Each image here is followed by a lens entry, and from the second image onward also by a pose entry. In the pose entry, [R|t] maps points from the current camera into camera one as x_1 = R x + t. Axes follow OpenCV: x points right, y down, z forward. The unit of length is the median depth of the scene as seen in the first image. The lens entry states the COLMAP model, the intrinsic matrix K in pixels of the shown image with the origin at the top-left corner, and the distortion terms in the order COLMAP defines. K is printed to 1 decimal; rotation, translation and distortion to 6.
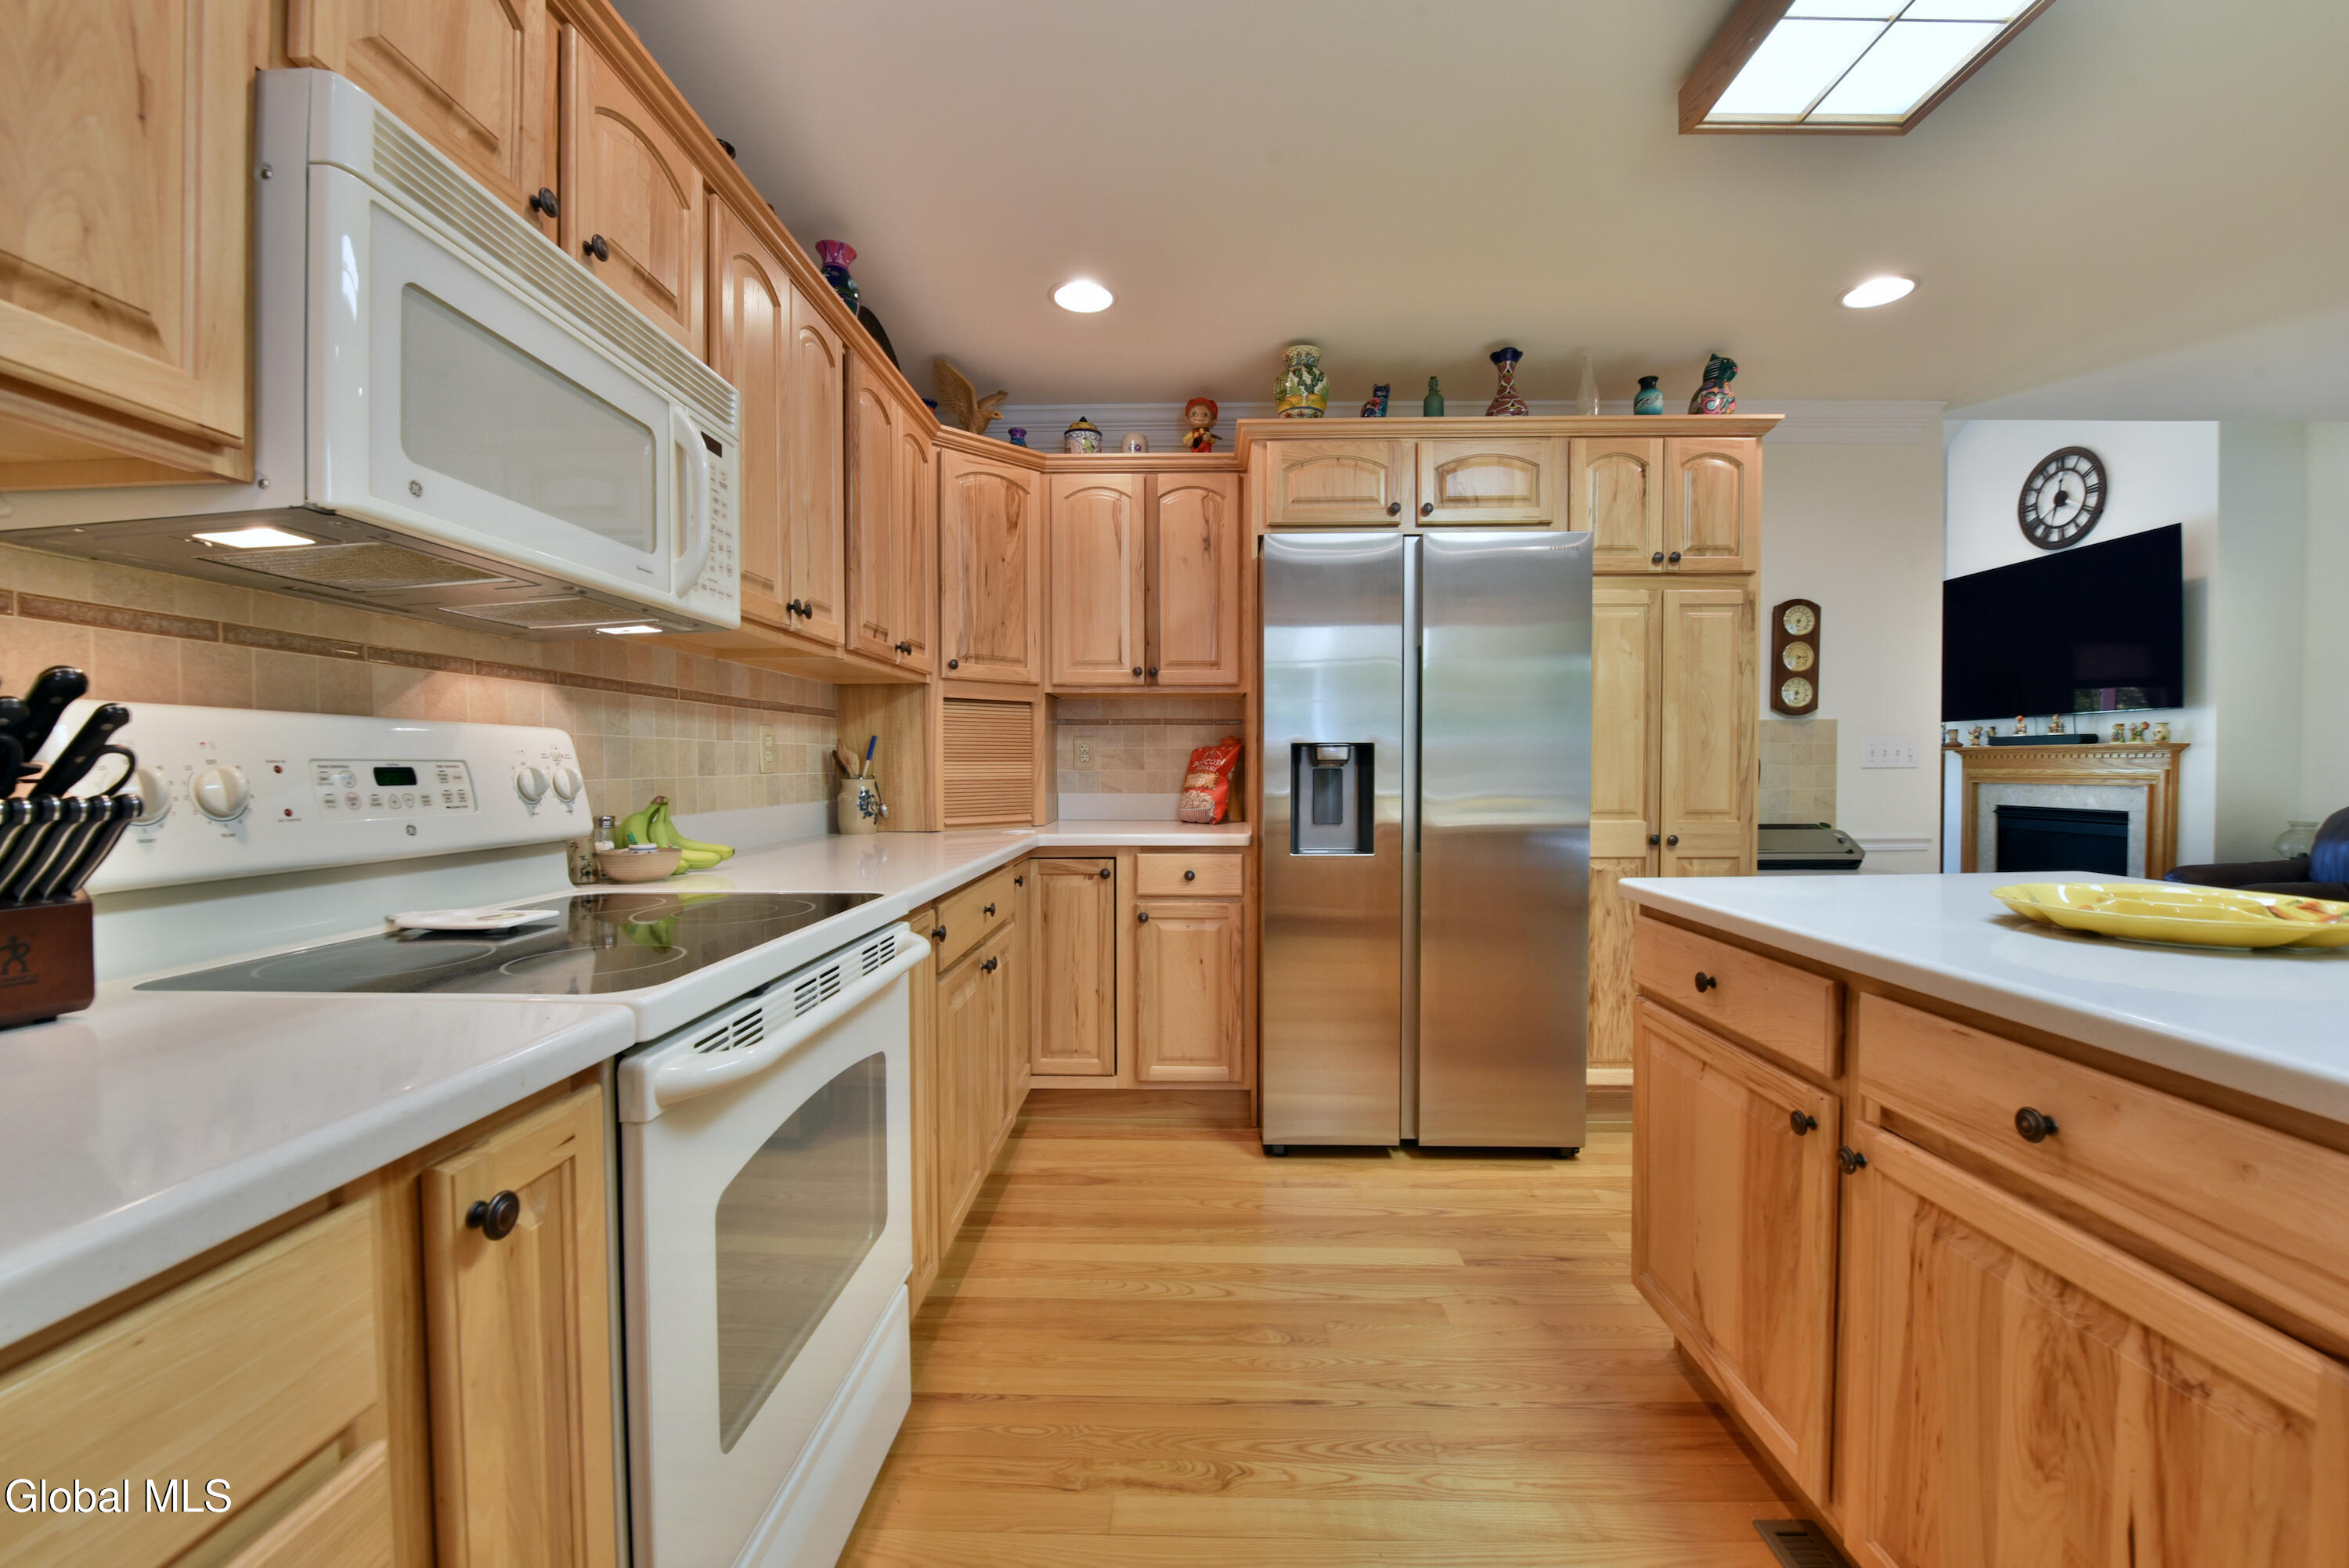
lens RADIAL K [[952.5, 0, 1174.5], [0, 952.5, 784.0], [0, 0, 1]] dist [-0.015339, -0.003060]
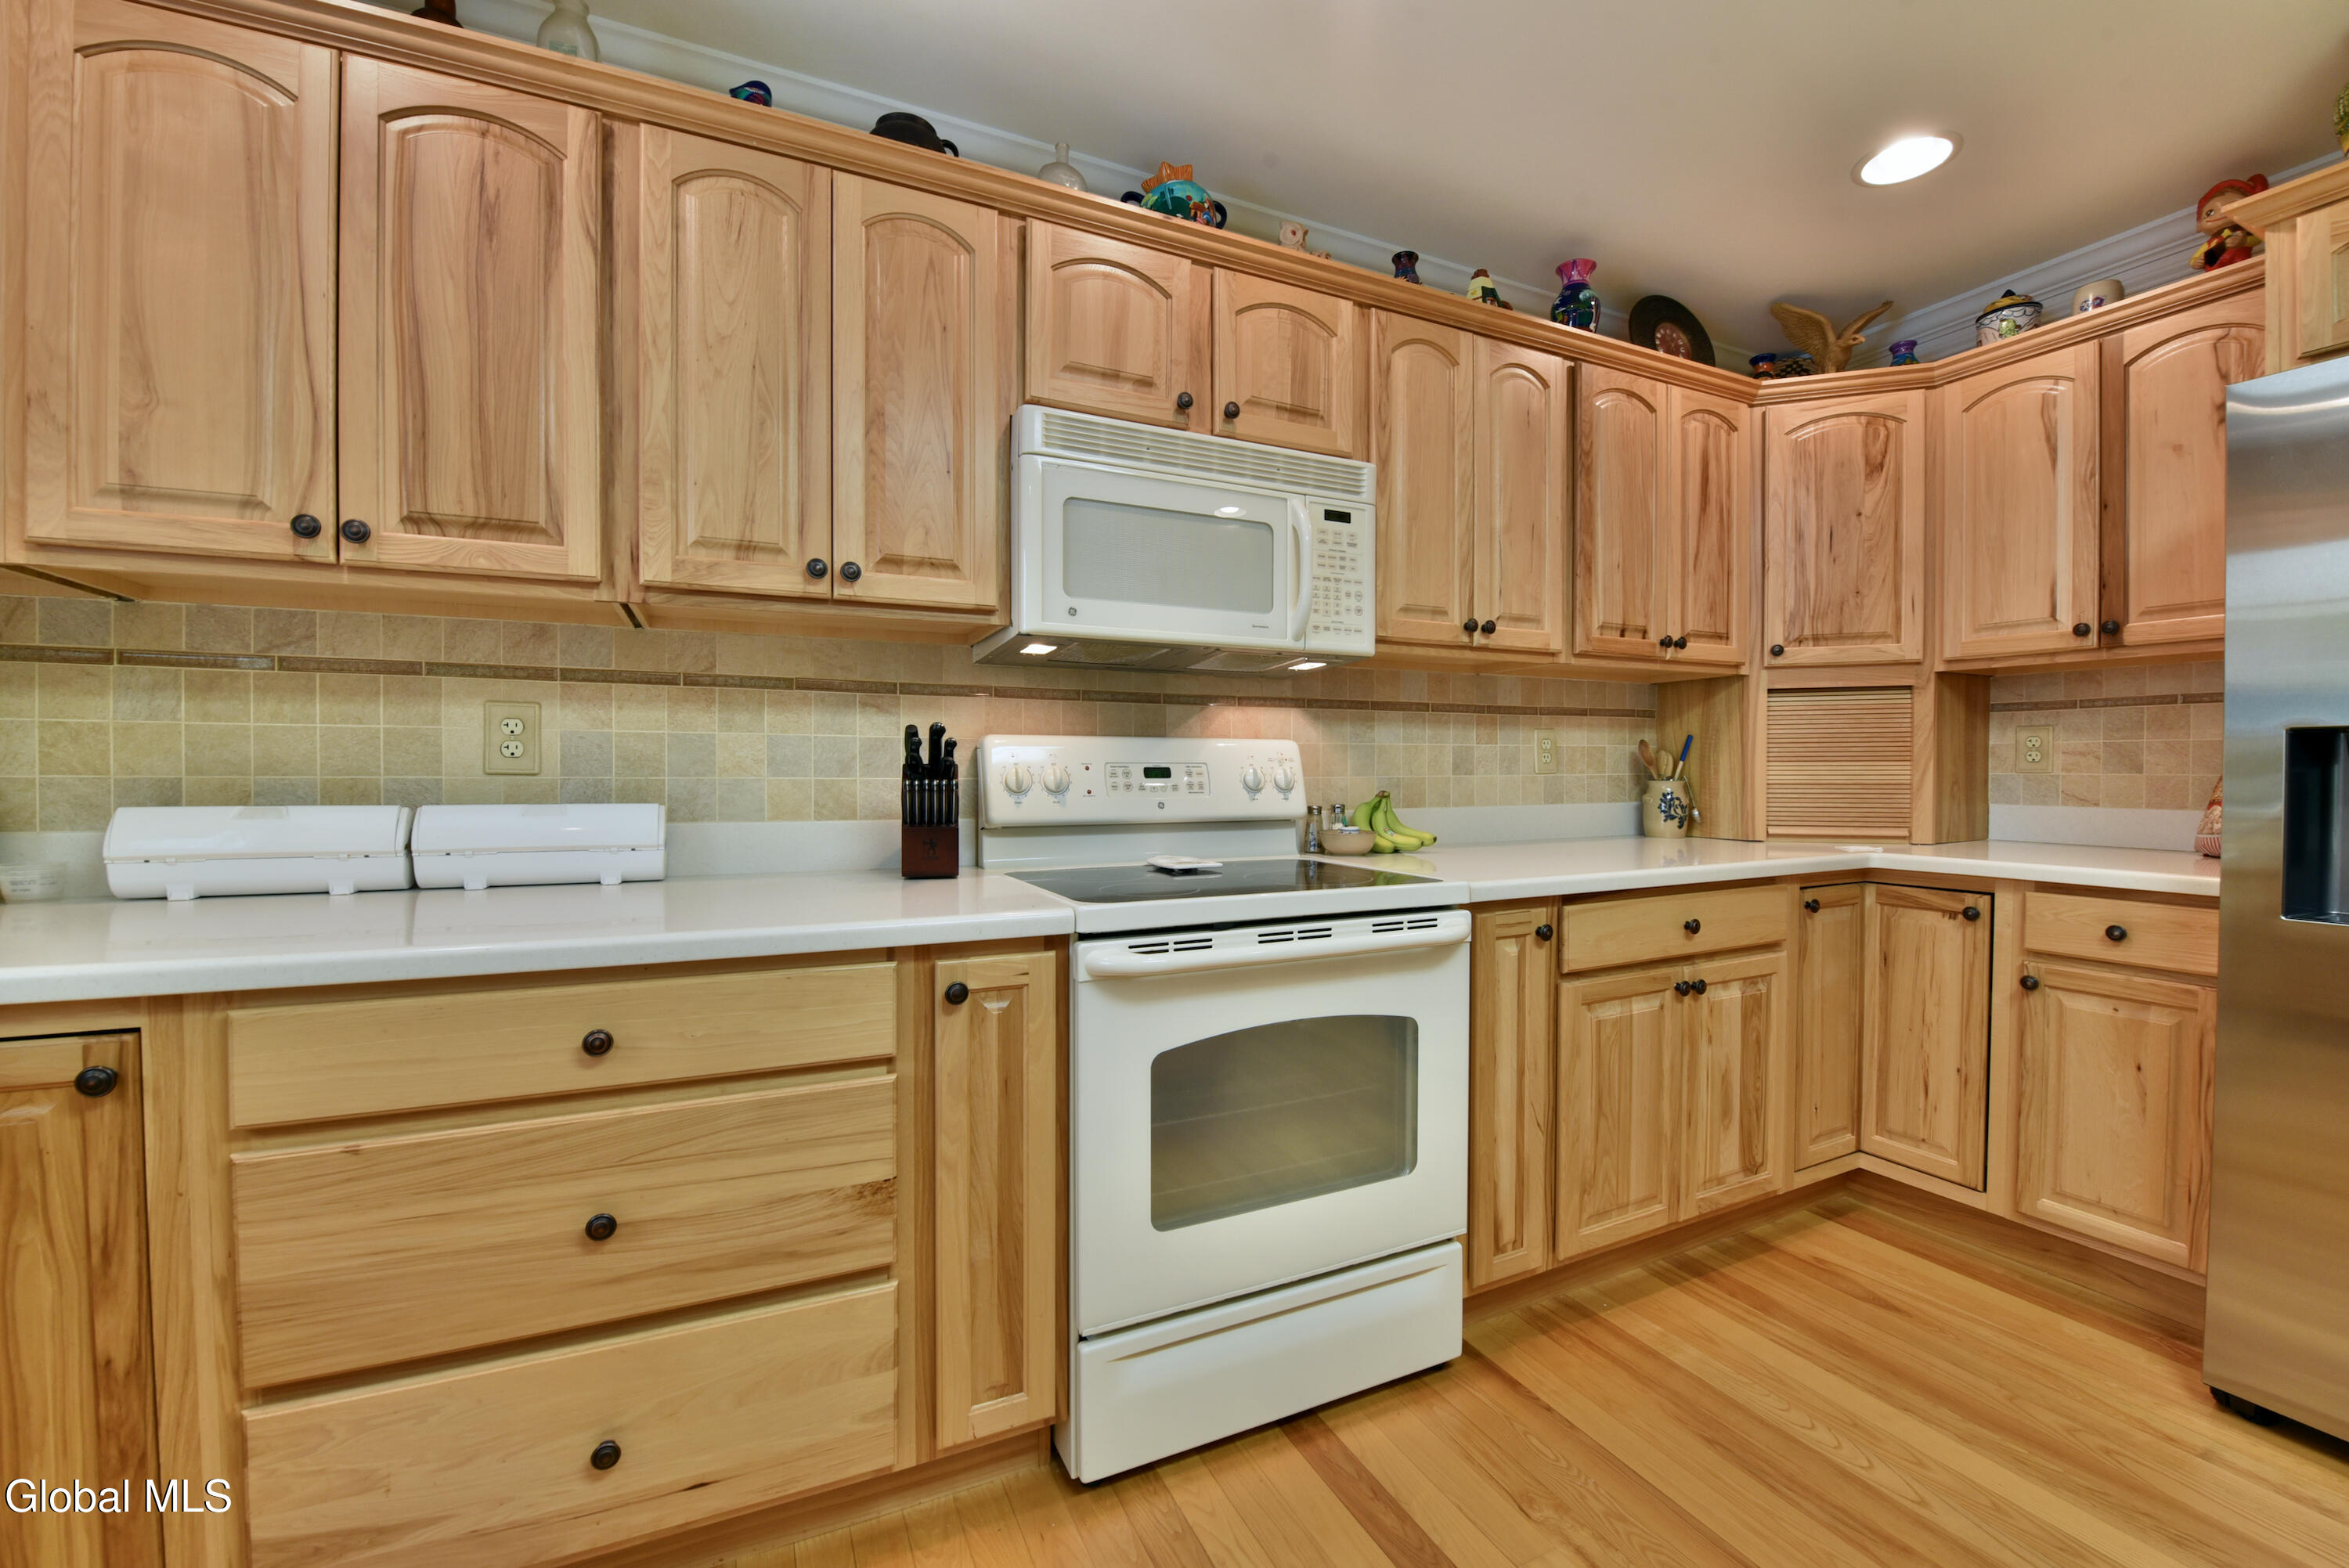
lens RADIAL K [[952.5, 0, 1174.5], [0, 952.5, 784.0], [0, 0, 1]] dist [-0.015339, -0.003060]
pose [[0.442161, 0.015332, -0.896805, 0.312438], [-0.017341, 0.999813, 0.008543, -0.001382], [0.896768, 0.011774, 0.442344, 0.128180]]
